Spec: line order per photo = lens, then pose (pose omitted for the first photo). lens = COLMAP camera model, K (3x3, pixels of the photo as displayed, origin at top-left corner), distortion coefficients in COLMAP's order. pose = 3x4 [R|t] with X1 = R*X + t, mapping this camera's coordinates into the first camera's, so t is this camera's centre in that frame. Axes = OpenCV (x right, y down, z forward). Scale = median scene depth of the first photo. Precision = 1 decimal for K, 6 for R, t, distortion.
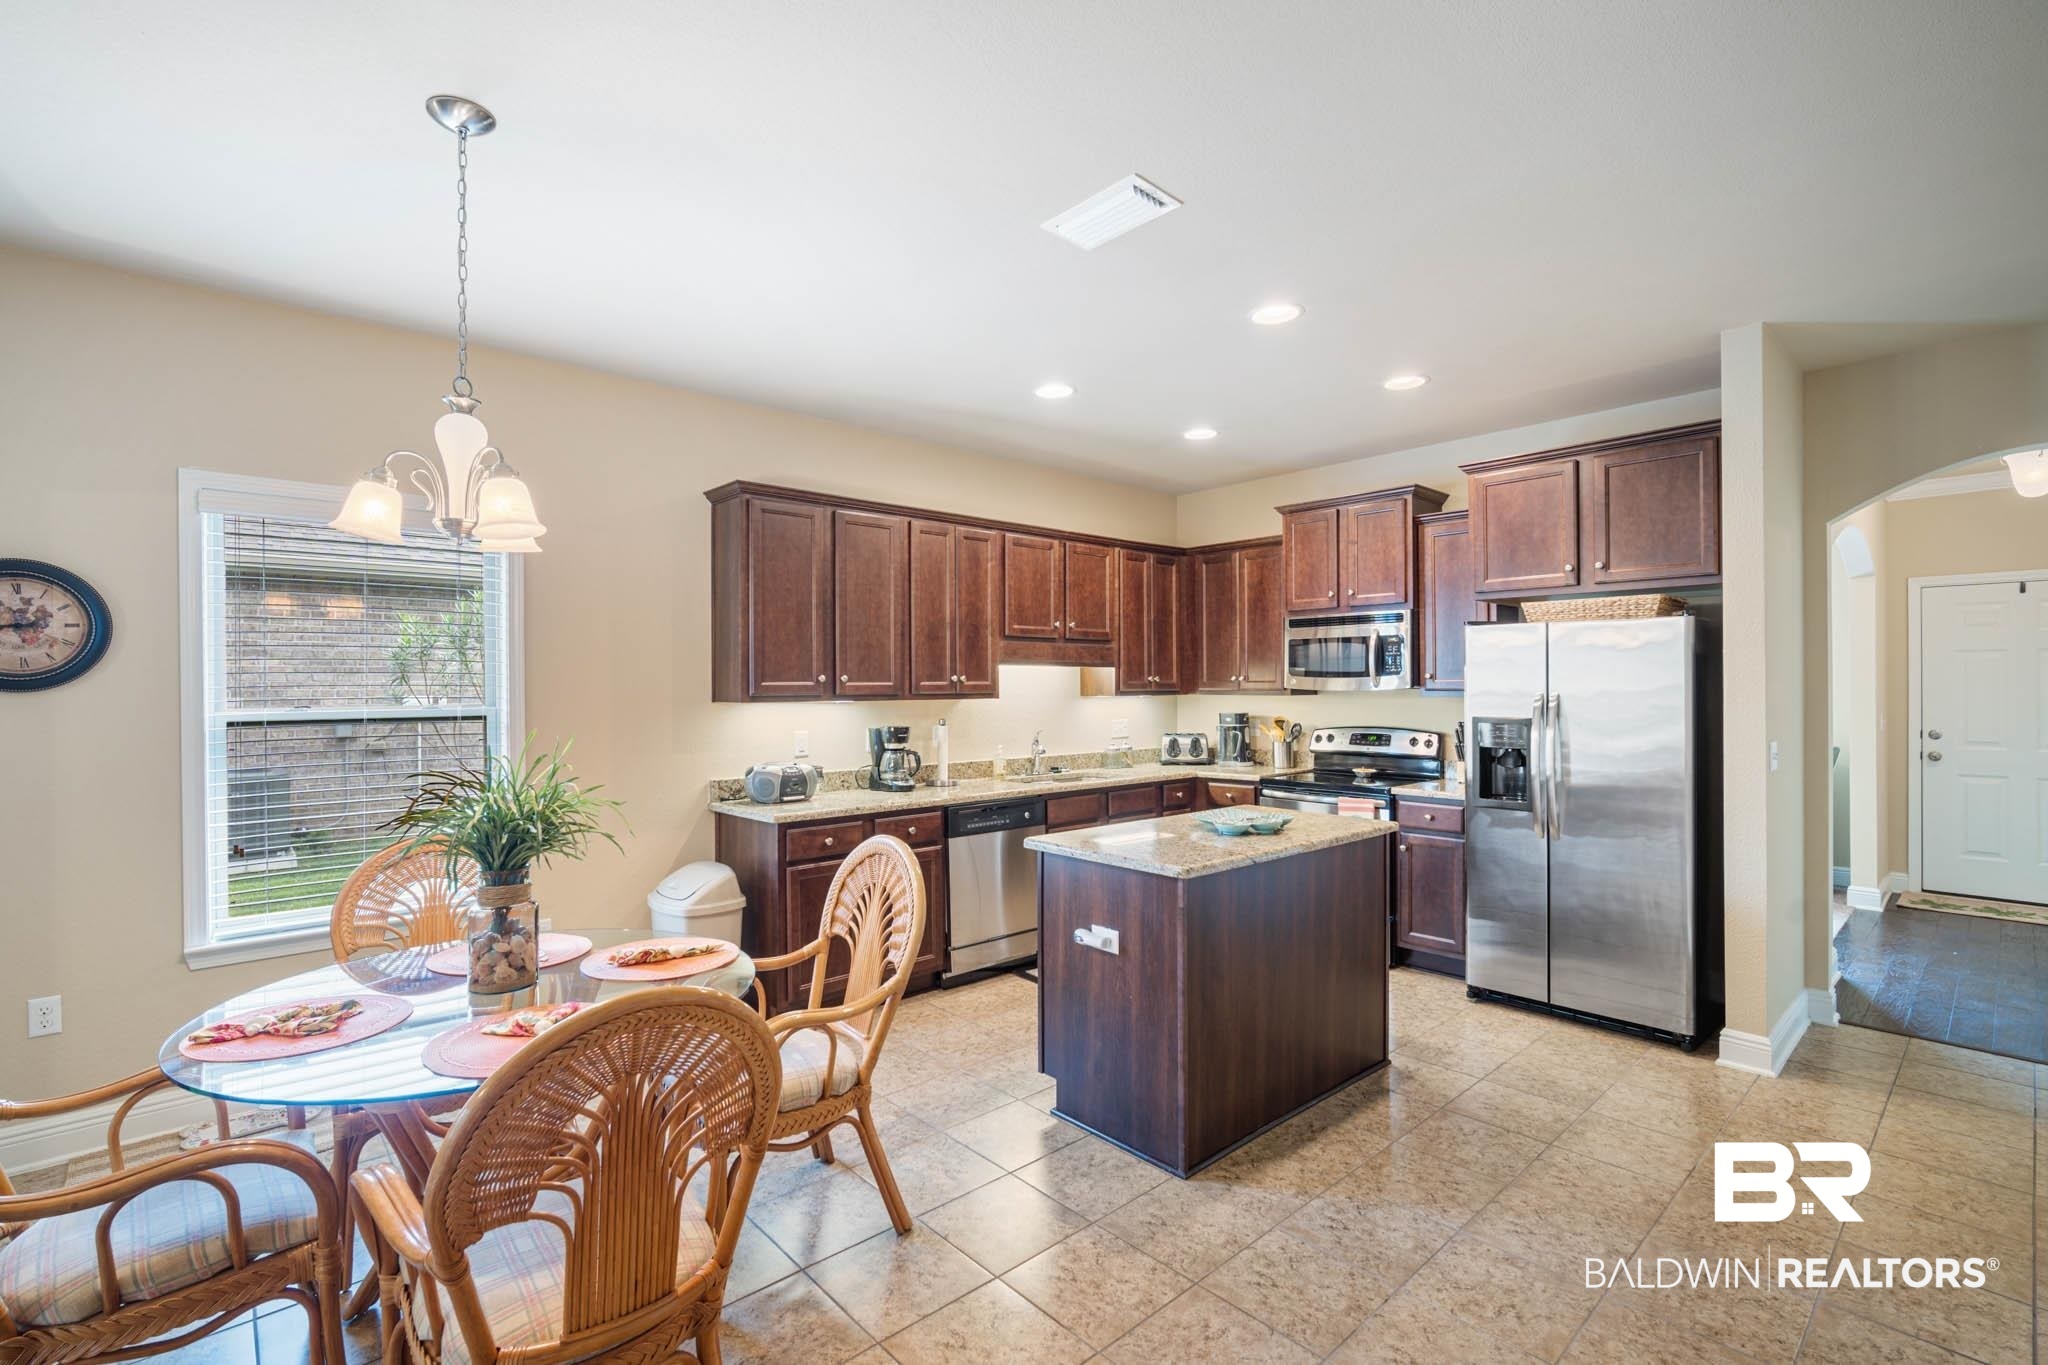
lens RADIAL K [[917.0, 0, 1034.2], [0, 917.0, 685.9], [0, 0, 1]] dist [0.000550, 0.000514]
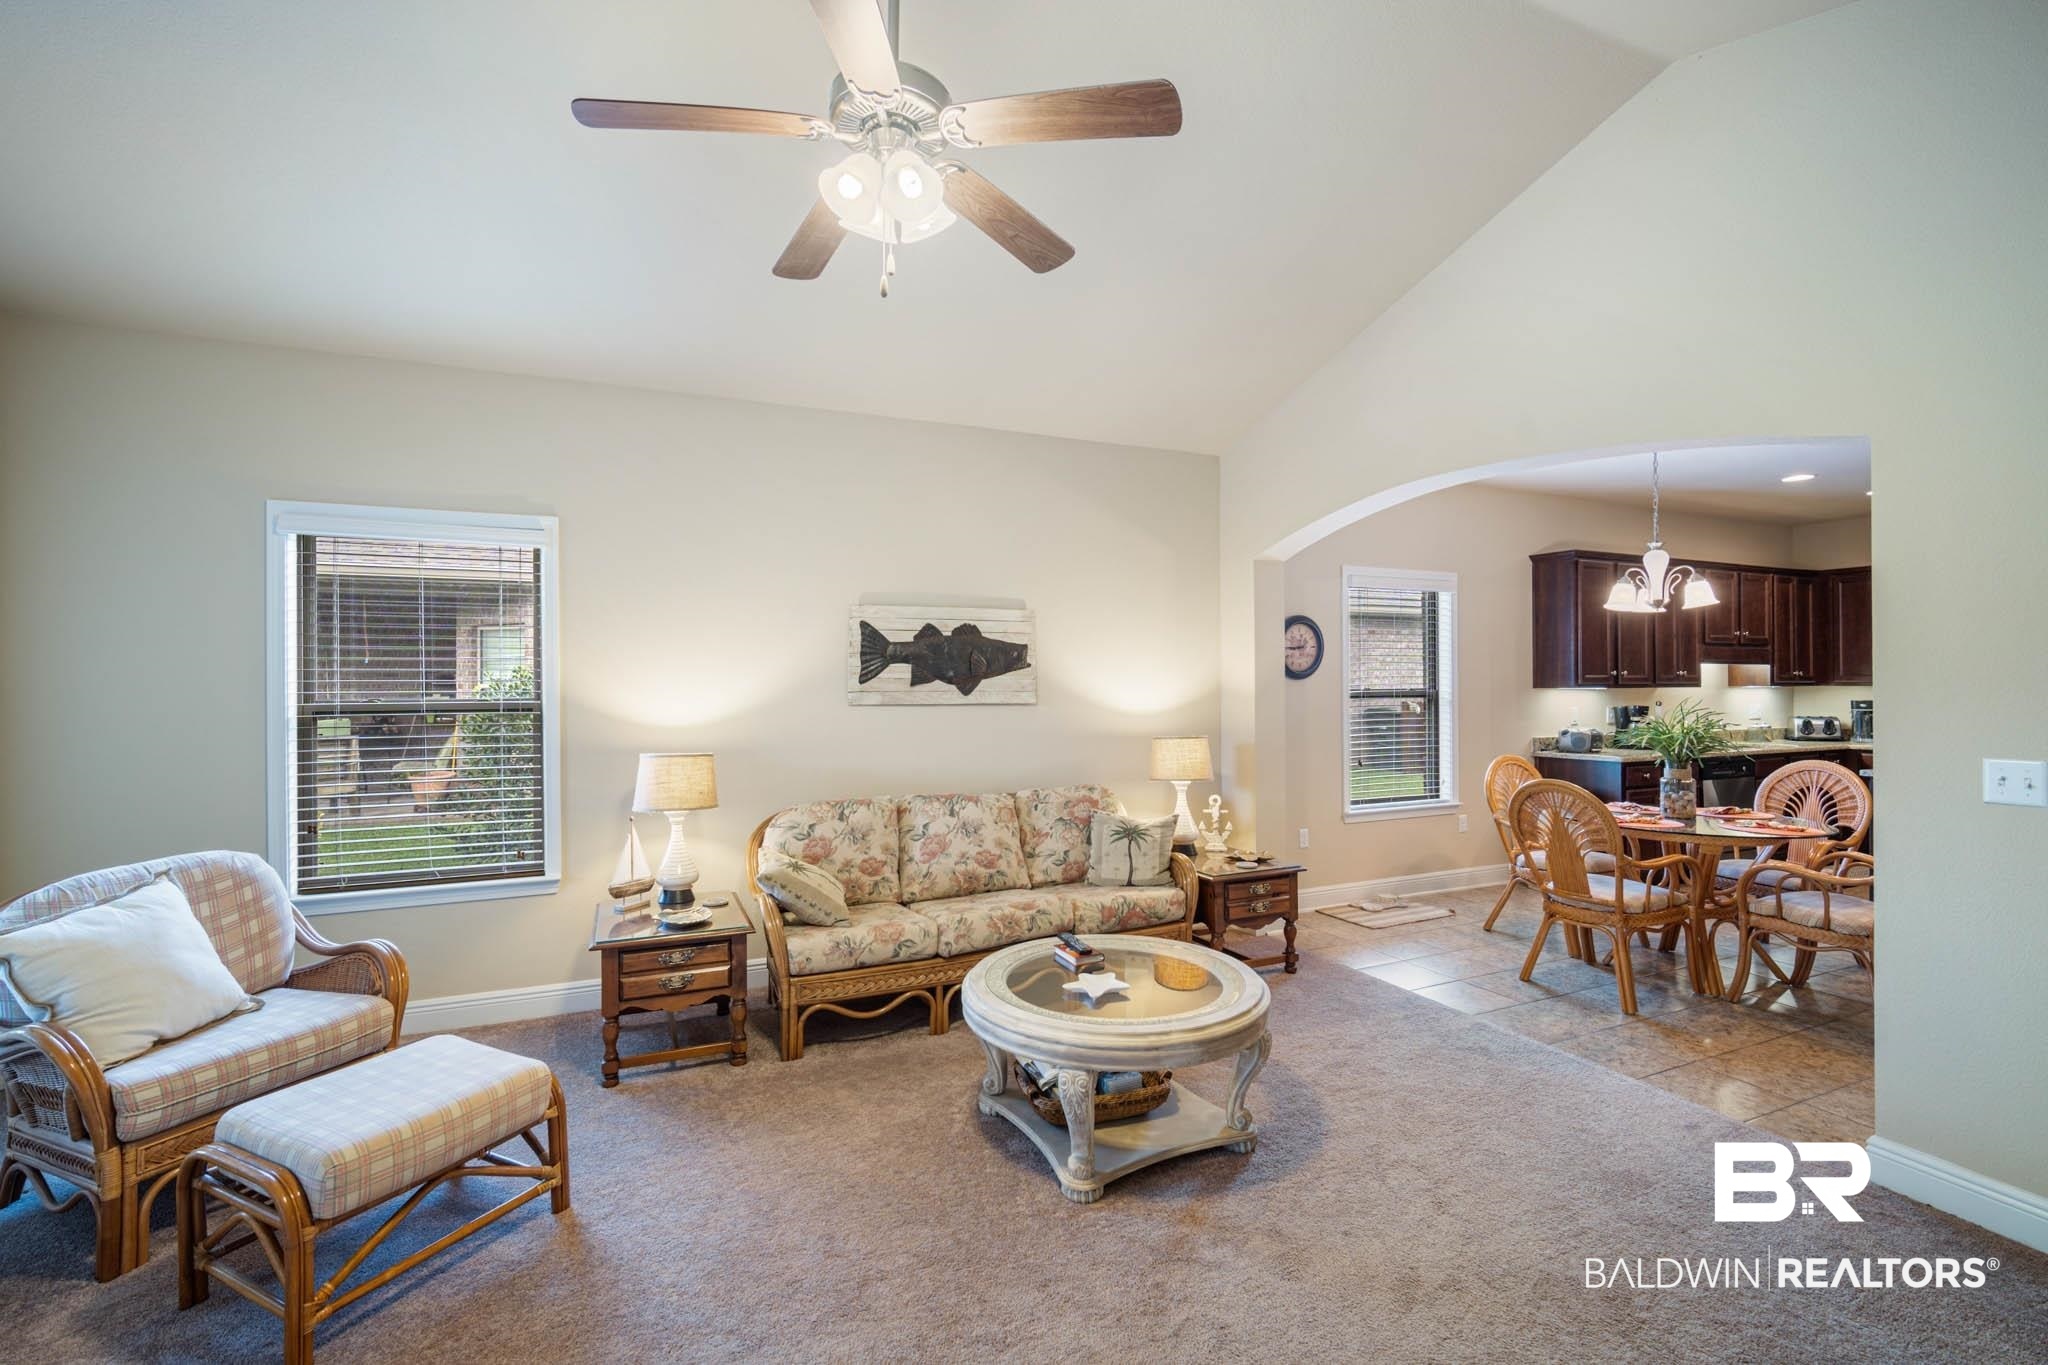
lens RADIAL K [[922.9, 0, 1012.5], [0, 922.9, 673.8], [0, 0, 1]] dist [-0.002739, 0.001220]
pose [[0.954821, 0.000641, -0.297182, -0.631038], [-0.002598, 0.999977, -0.006190, 0.004702], [0.297171, 0.006683, 0.954801, -0.666500]]
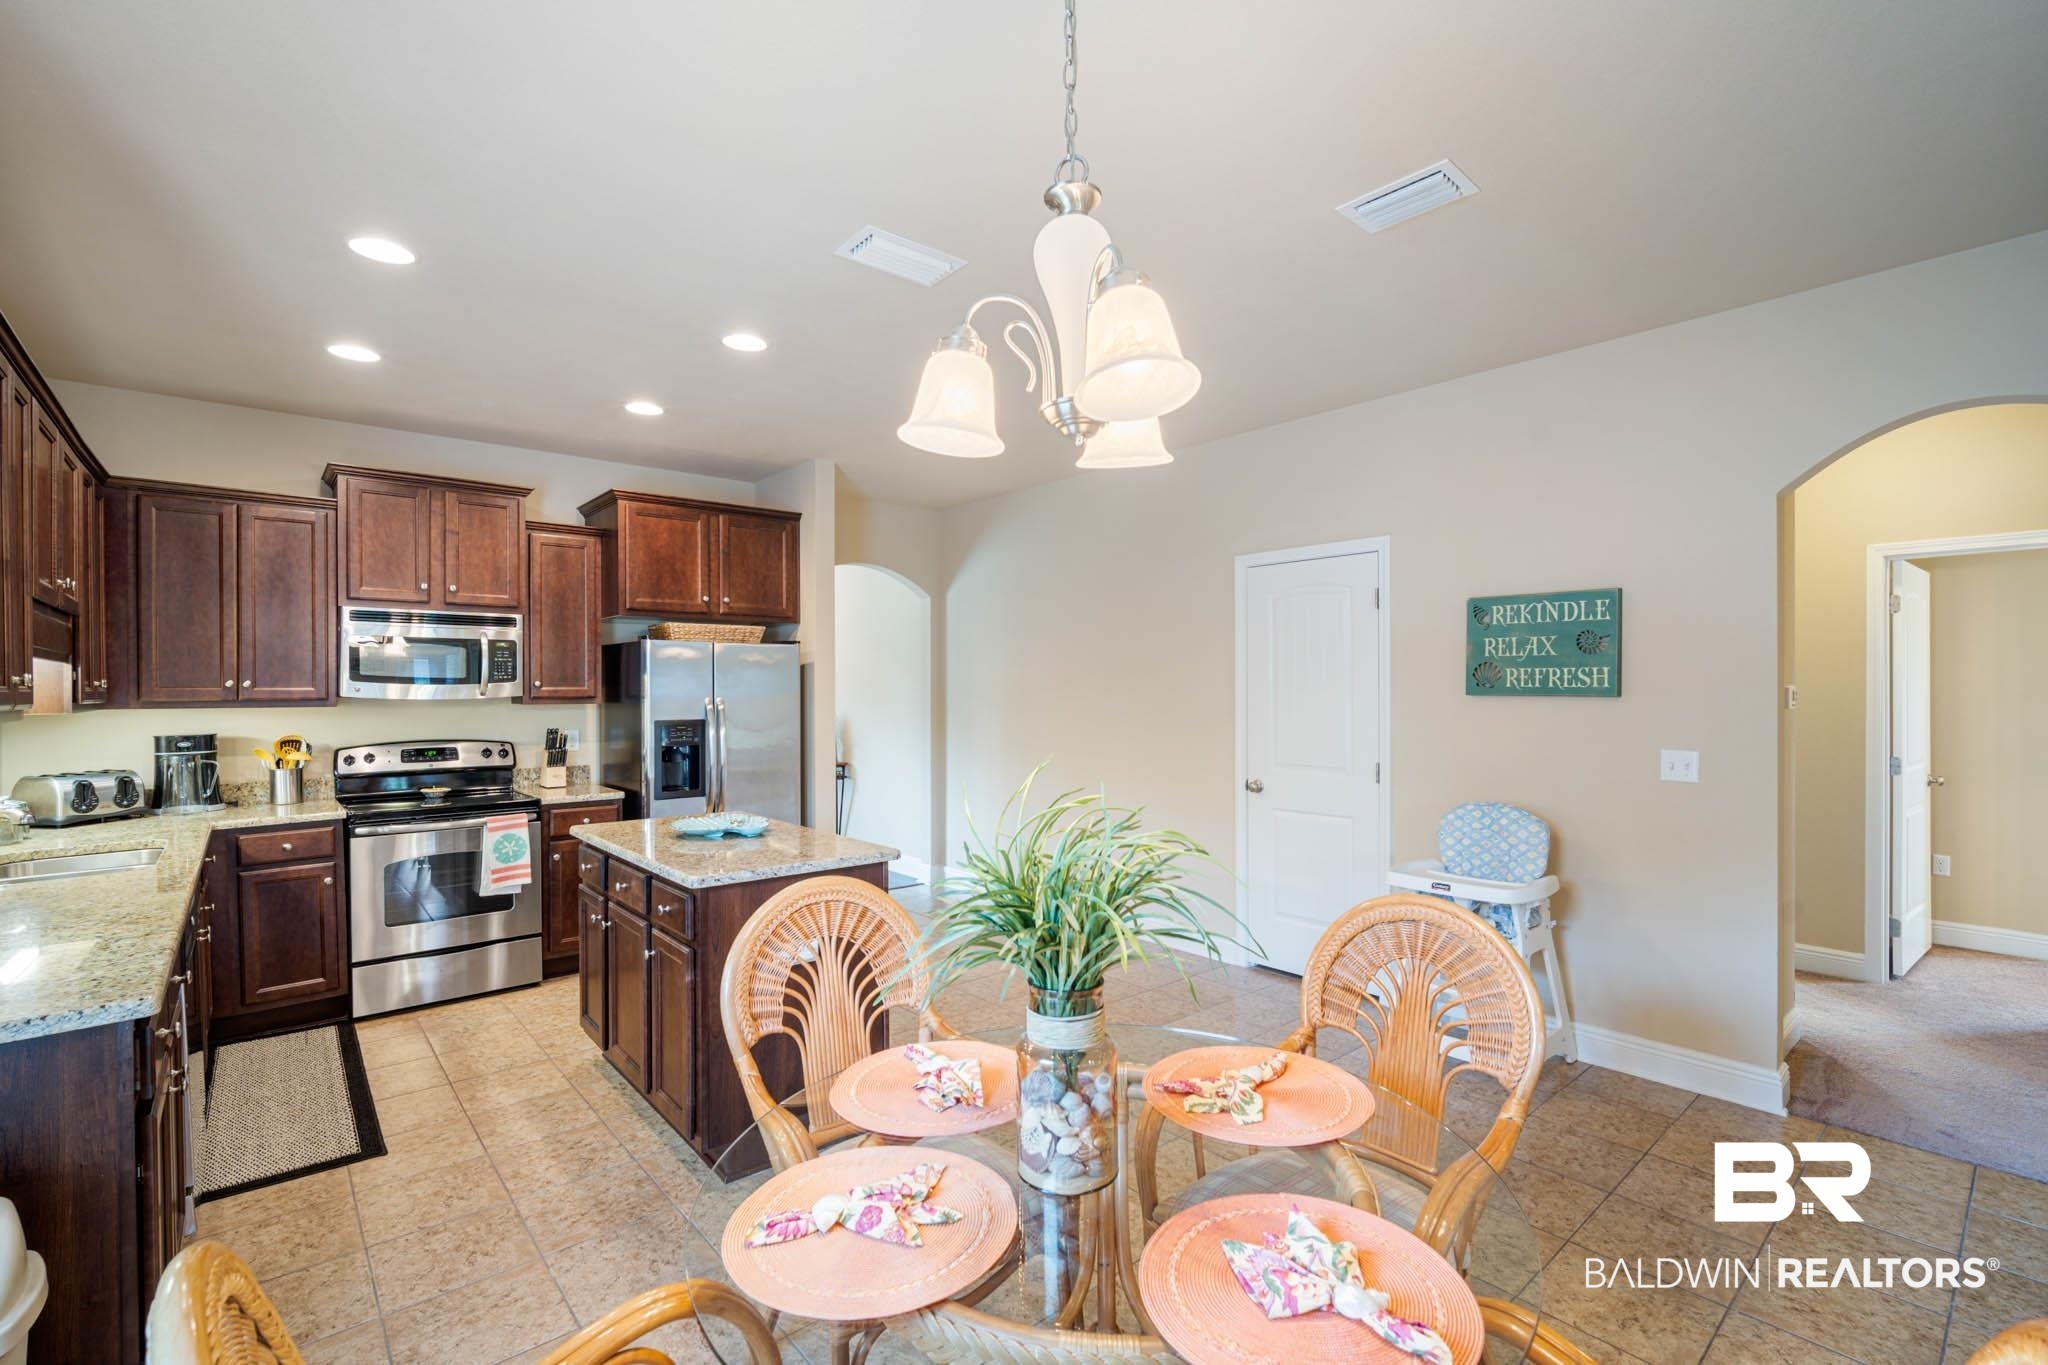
lens RADIAL K [[904.5, 0, 1011.9], [0, 904.5, 687.8], [0, 0, 1]] dist [0.000169, 0.000989]
pose [[0.042316, 0.005938, 0.999087, -0.513706], [0.003422, 0.999976, -0.006089, 0.001360], [-0.999098, 0.003677, 0.042295, 0.432014]]
